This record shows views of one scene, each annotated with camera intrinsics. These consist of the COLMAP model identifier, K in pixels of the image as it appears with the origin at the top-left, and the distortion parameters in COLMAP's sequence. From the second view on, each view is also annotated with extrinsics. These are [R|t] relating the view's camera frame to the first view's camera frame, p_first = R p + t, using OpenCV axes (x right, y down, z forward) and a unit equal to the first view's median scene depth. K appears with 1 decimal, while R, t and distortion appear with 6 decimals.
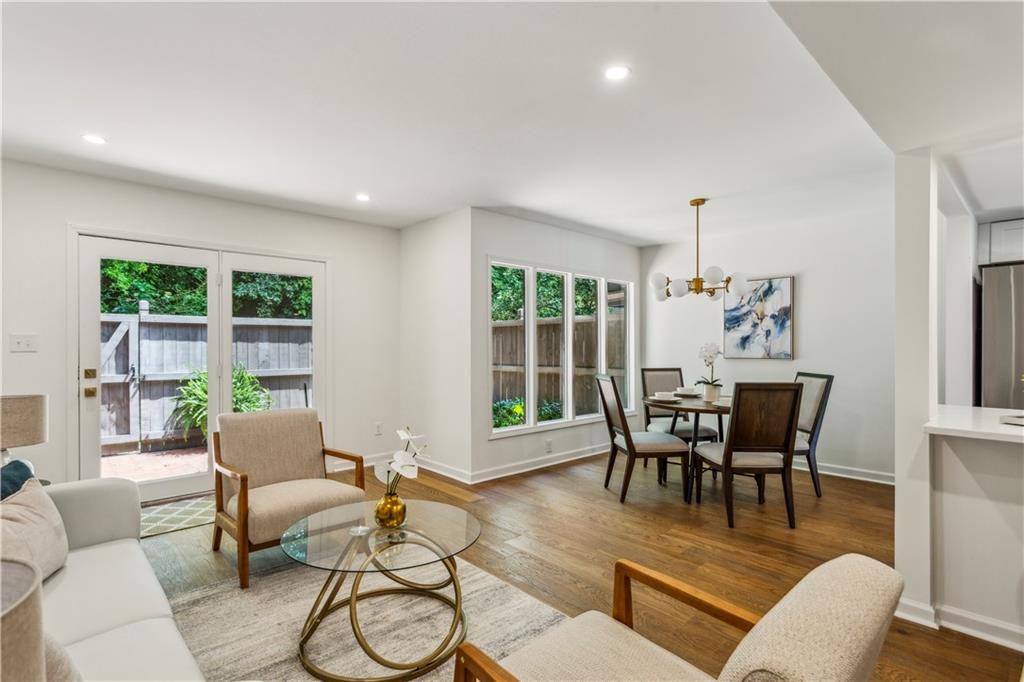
lens RADIAL K [[502.8, 0, 505.9], [0, 502.8, 353.8], [0, 0, 1]] dist [0.002877, 0.000327]
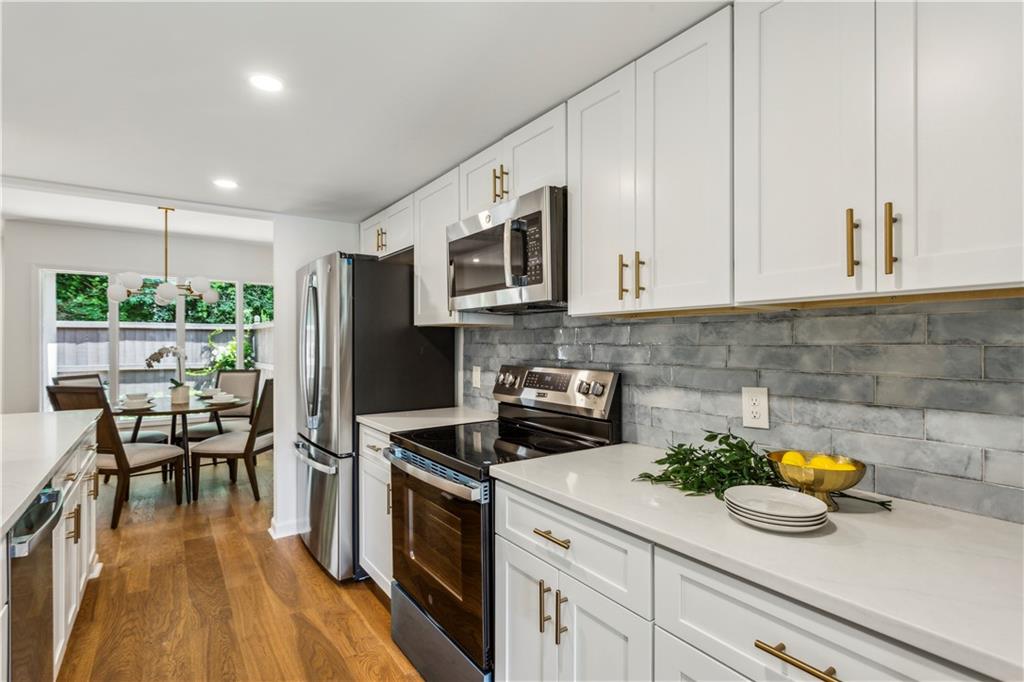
lens RADIAL K [[500.4, 0, 516.9], [0, 500.4, 342.6], [0, 0, 1]] dist [0.003474, 0.000618]
pose [[0.990861, -0.003916, -0.134834, 1.046212], [0.001712, 0.999863, -0.016452, -0.003618], [0.134879, 0.016071, 0.990732, 0.044070]]
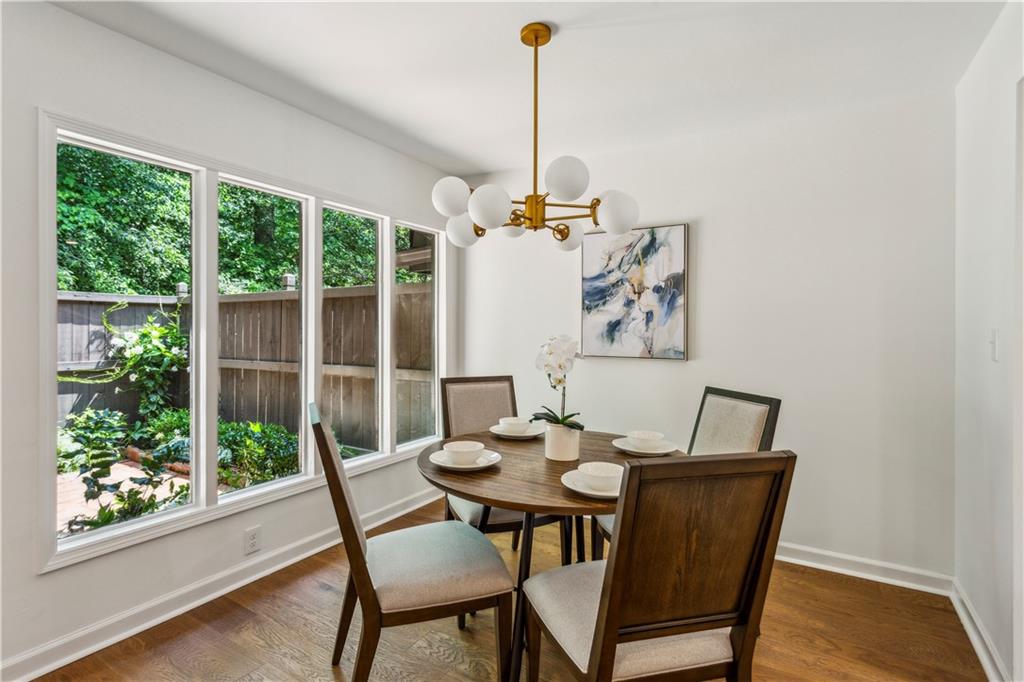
lens RADIAL K [[500.4, 0, 510.1], [0, 500.4, 334.3], [0, 0, 1]] dist [0.003474, 0.000618]
pose [[0.960791, 0.004832, 0.277232, 0.191652], [-0.004346, 0.999988, -0.002369, -0.017302], [-0.277240, 0.001071, 0.960800, 0.465535]]
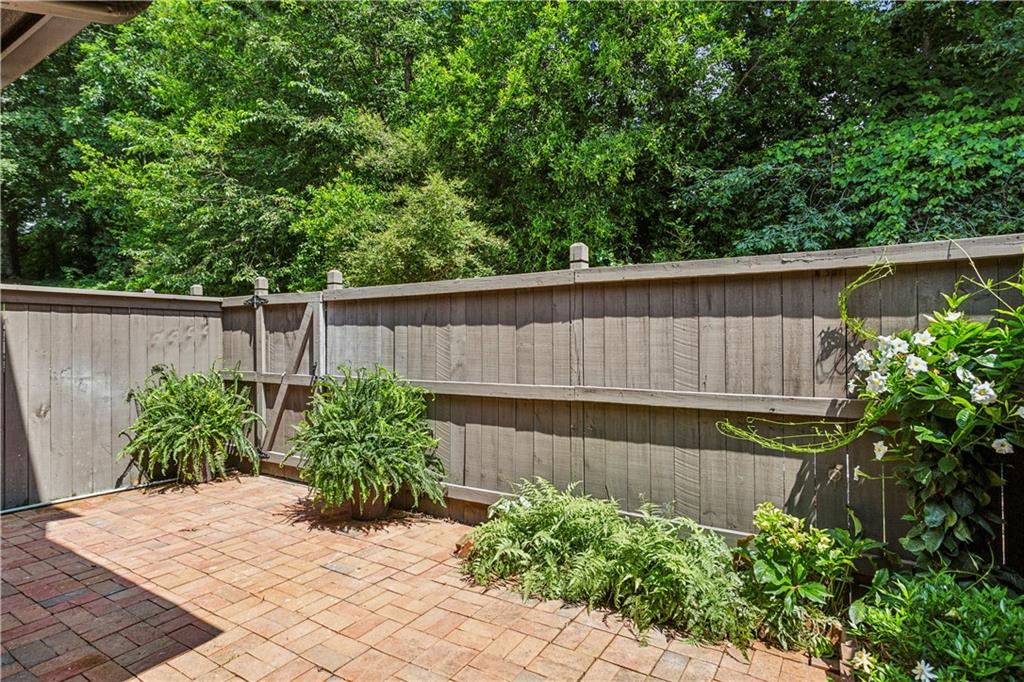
lens RADIAL K [[545.0, 0, 512.5], [0, 545.0, 333.8], [0, 0, 1]] dist [0.002968, 0.000856]
pose [[0.255010, -0.003778, -0.966931, 0.081187], [-0.003449, 0.999982, -0.004816, -0.019138], [0.966932, 0.004564, 0.254993, 1.303959]]
